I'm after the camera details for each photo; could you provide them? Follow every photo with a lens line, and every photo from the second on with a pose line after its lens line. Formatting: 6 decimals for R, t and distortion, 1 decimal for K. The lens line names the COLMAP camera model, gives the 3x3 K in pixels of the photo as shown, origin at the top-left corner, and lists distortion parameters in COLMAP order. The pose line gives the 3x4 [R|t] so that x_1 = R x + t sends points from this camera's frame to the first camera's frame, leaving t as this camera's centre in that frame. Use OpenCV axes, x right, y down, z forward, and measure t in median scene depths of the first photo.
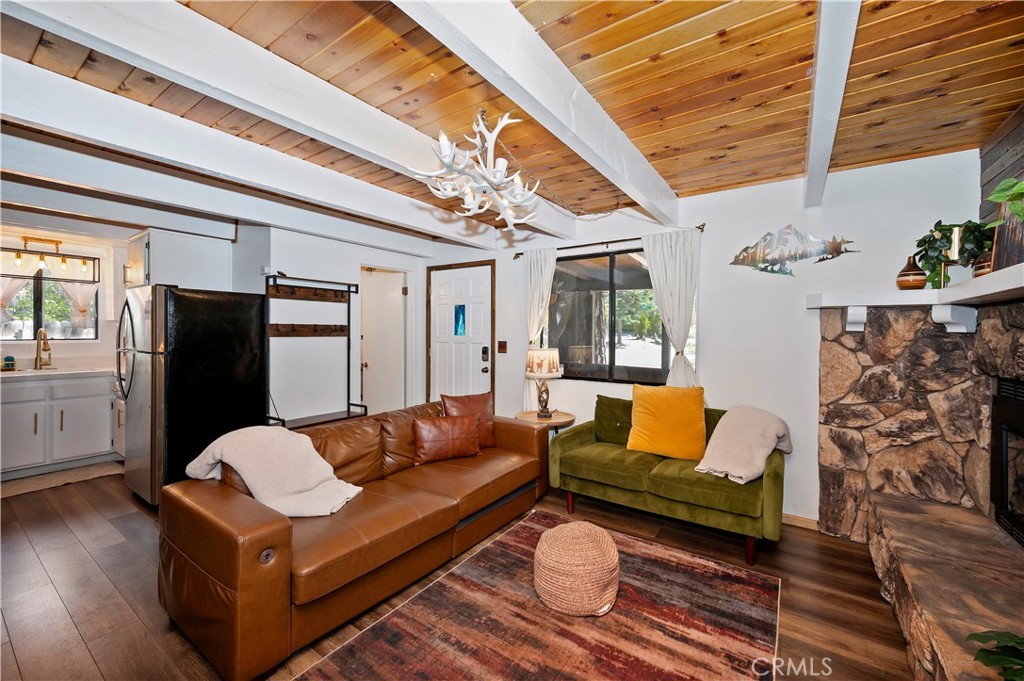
lens RADIAL K [[404.5, 0, 504.0], [0, 404.5, 334.5], [0, 0, 1]] dist [0.001514, -0.000535]
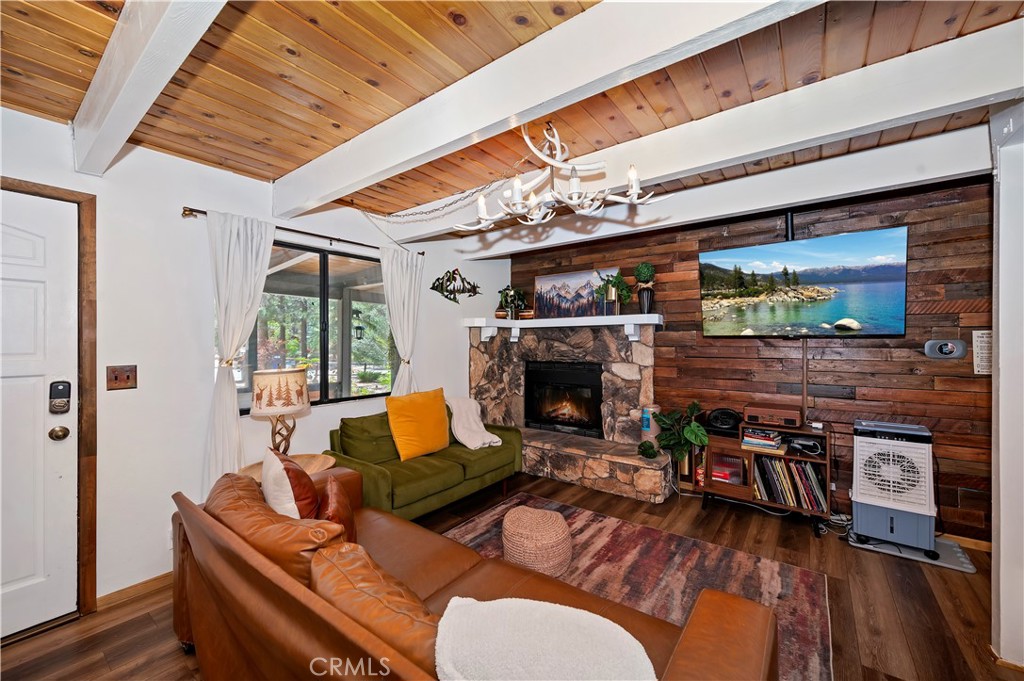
lens RADIAL K [[404.5, 0, 513.9], [0, 404.5, 344.0], [0, 0, 1]] dist [0.001514, -0.000535]
pose [[0.033960, -0.015443, 0.999304, -0.763751], [0.011374, 0.999822, 0.015064, -0.019938], [-0.999358, 0.010855, 0.034129, 0.773034]]
